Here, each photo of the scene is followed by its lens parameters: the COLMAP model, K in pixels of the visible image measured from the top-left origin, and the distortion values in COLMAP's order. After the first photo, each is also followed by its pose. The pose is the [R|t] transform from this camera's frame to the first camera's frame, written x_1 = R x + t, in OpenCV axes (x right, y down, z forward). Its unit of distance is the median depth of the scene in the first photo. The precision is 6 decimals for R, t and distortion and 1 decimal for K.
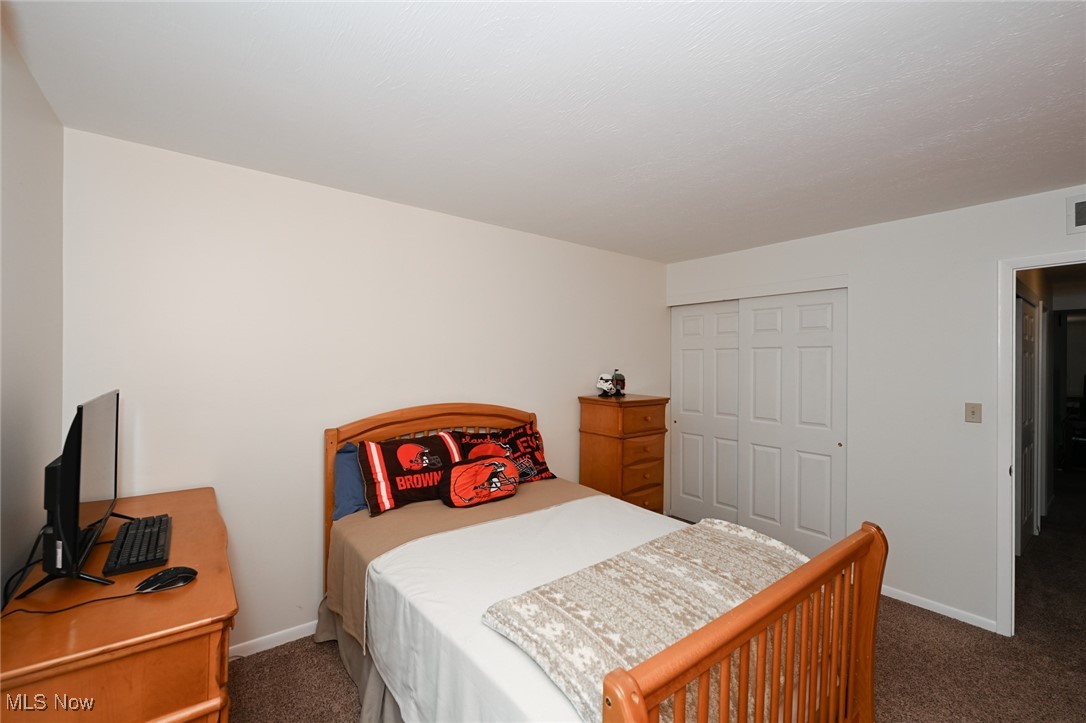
lens RADIAL K [[446.3, 0, 542.7], [0, 446.3, 361.2], [0, 0, 1]] dist [-0.006028, 0.000889]
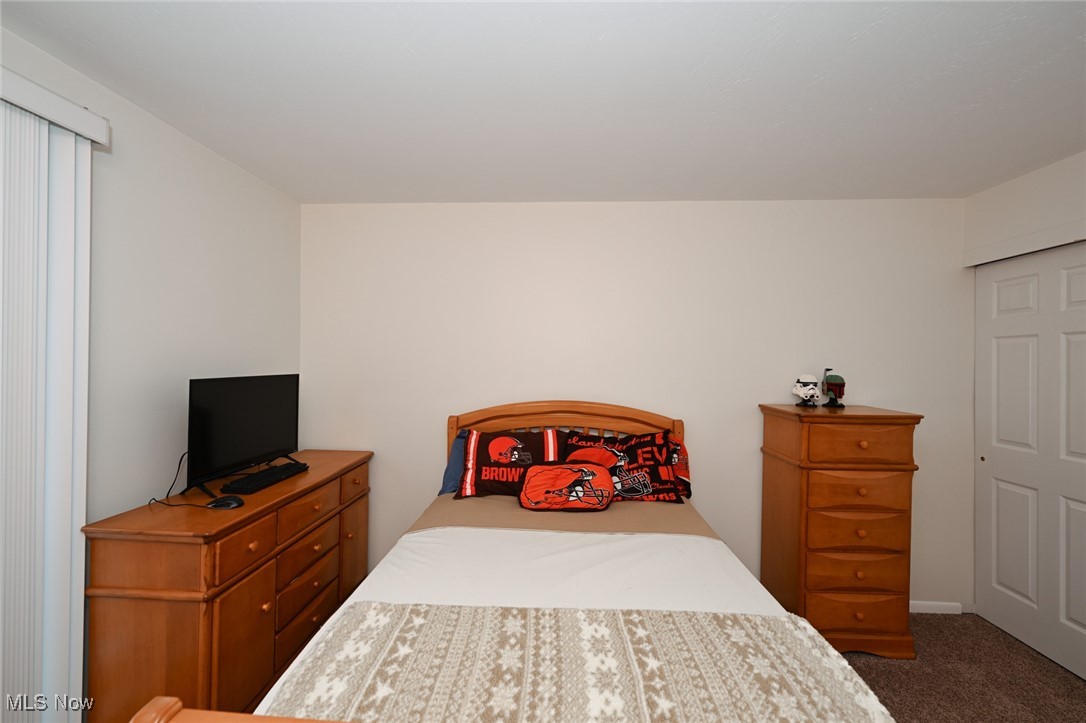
lens RADIAL K [[446.3, 0, 540.9], [0, 446.3, 362.8], [0, 0, 1]] dist [-0.006028, 0.000889]
pose [[0.753453, 0.000695, -0.657501, 0.449903], [-0.003364, 0.999990, -0.002798, 0.019146], [0.657493, 0.004320, 0.753449, 0.296064]]
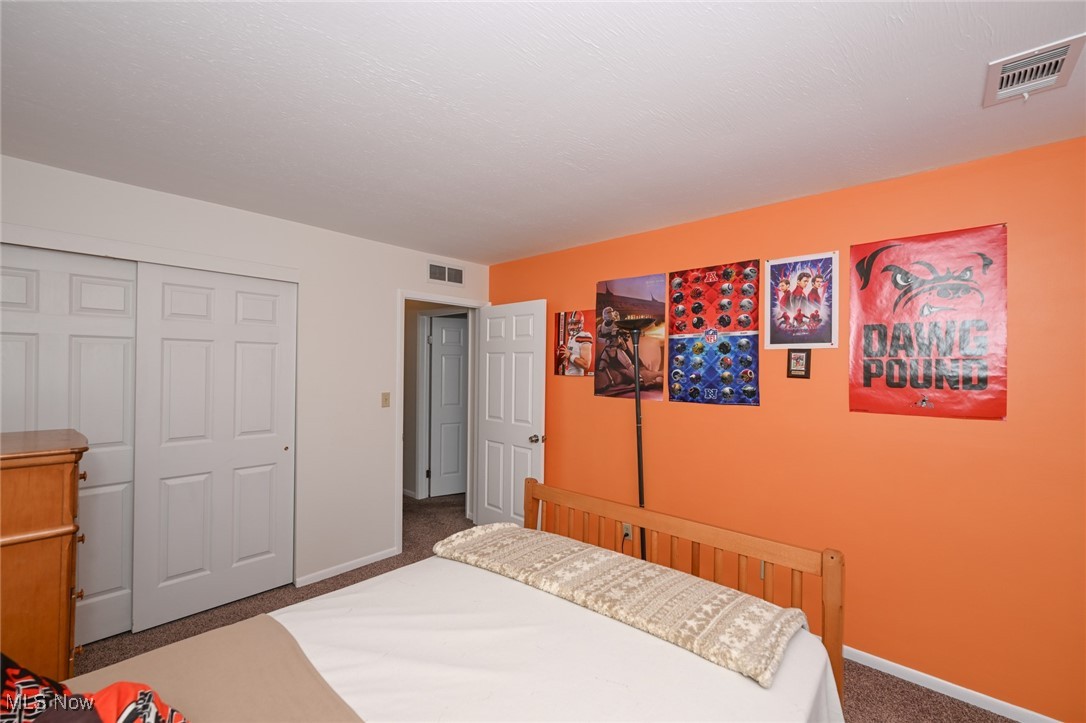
lens RADIAL K [[446.3, 0, 542.6], [0, 446.3, 366.3], [0, 0, 1]] dist [-0.006028, 0.000889]
pose [[-0.166378, -0.012741, 0.985980, -0.474121], [-0.013744, 0.999849, 0.010601, -0.005479], [-0.985966, -0.011788, -0.166528, 0.851975]]
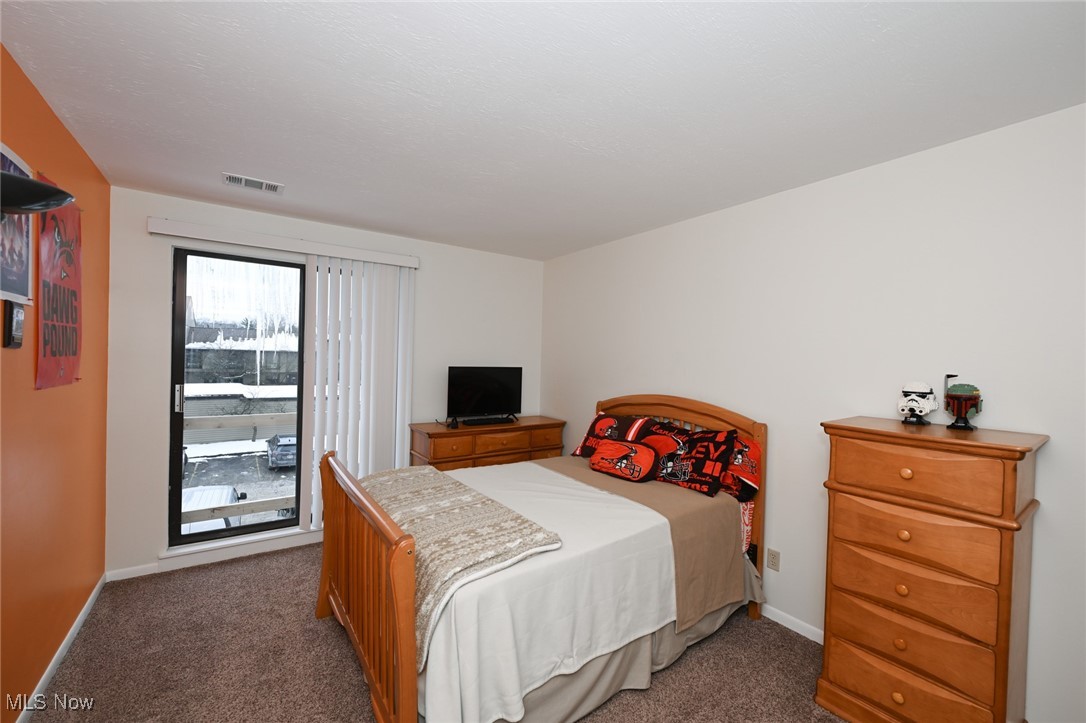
lens RADIAL K [[446.3, 0, 548.2], [0, 446.3, 365.1], [0, 0, 1]] dist [-0.006028, 0.000889]
pose [[-0.052209, 0.002577, -0.998633, 1.088886], [-0.026752, 0.999634, 0.003978, 0.027157], [0.998278, 0.026924, -0.052121, 0.916098]]
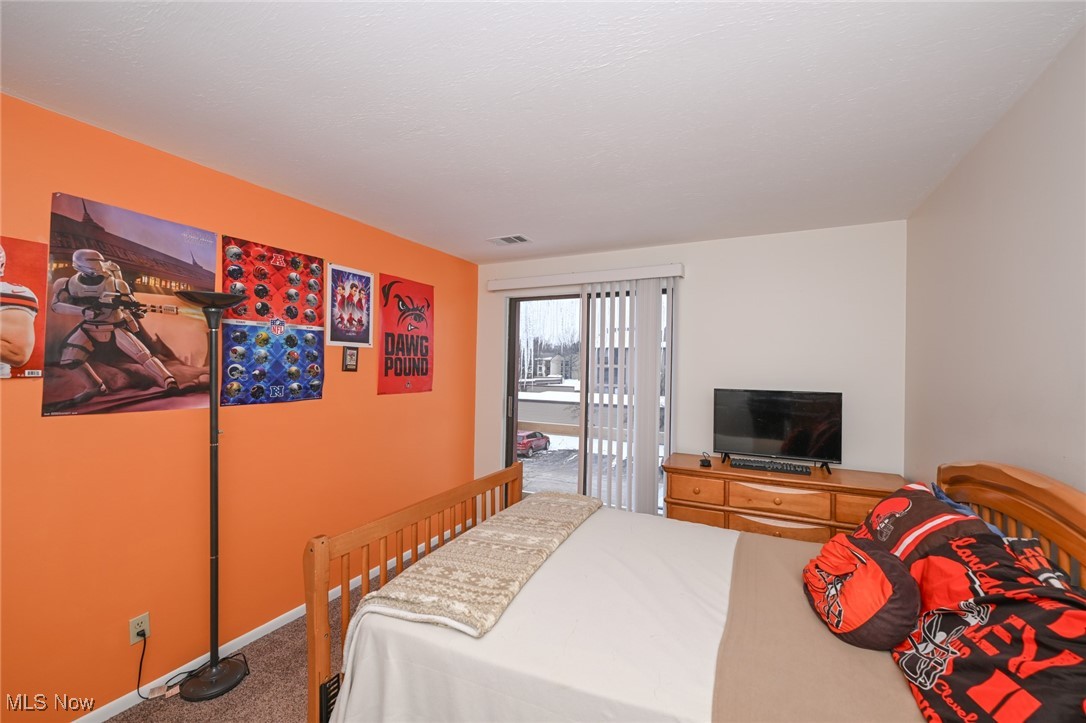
lens RADIAL K [[446.3, 0, 540.7], [0, 446.3, 360.9], [0, 0, 1]] dist [-0.006028, 0.000889]
pose [[-0.906800, -0.031161, -0.420407, 0.507760], [-0.026390, 0.999504, -0.017161, 0.003570], [0.420733, -0.004467, -0.907173, 1.438100]]
